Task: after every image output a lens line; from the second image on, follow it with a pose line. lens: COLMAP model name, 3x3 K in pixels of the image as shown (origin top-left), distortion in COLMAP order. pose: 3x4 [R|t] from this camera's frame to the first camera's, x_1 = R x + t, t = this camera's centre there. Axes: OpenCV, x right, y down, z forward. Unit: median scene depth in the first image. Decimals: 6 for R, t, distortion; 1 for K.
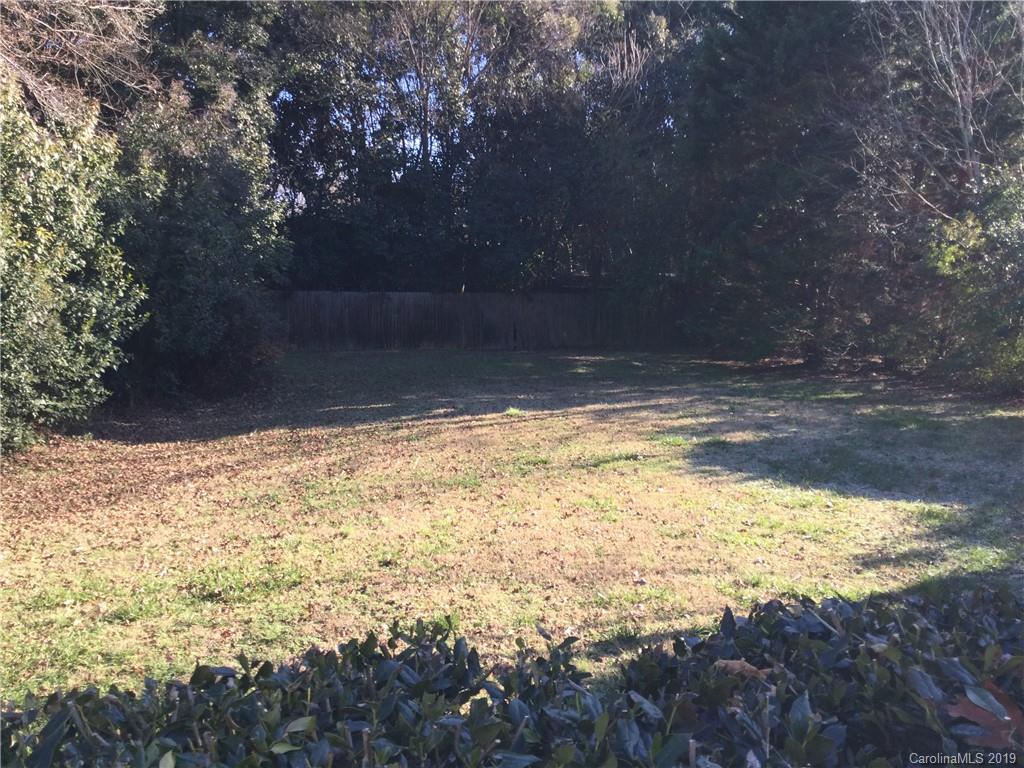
lens RADIAL K [[932.0, 0, 505.2], [0, 932.0, 381.0], [0, 0, 1]] dist [0.095169, -0.191127]
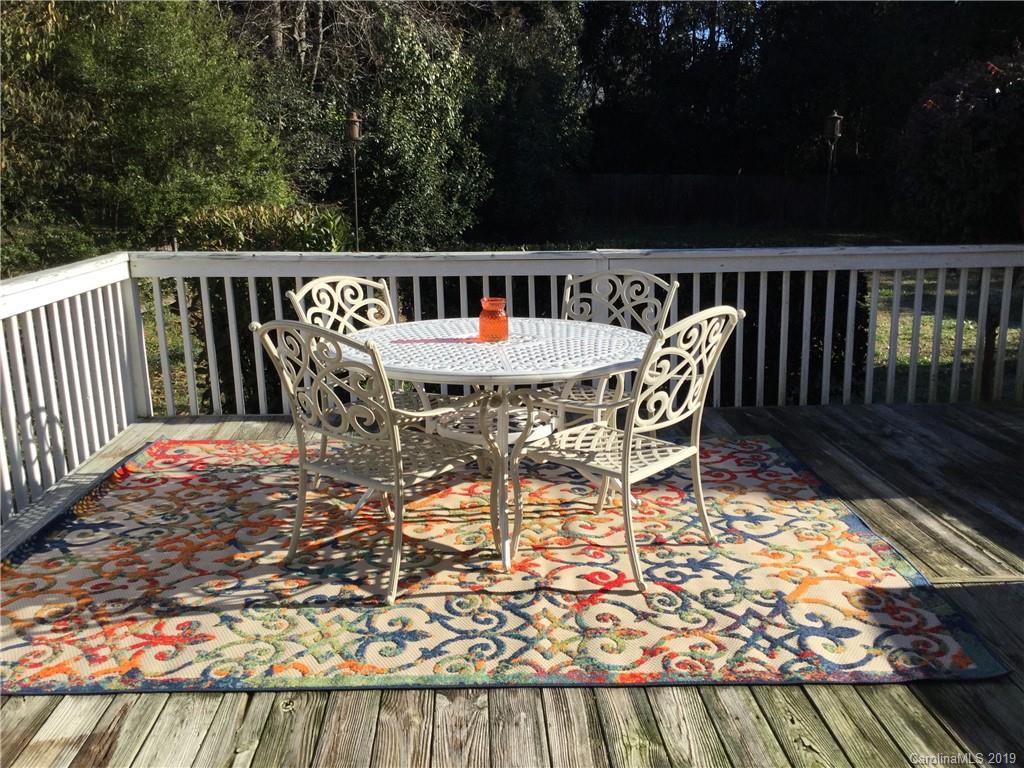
lens RADIAL K [[932.0, 0, 505.2], [0, 932.0, 381.0], [0, 0, 1]] dist [0.095169, -0.191127]
pose [[0.954825, 0.074454, -0.287689, 0.053024], [-0.038658, 0.990999, 0.128167, 0.027783], [0.294642, -0.111255, 0.949109, -0.306419]]
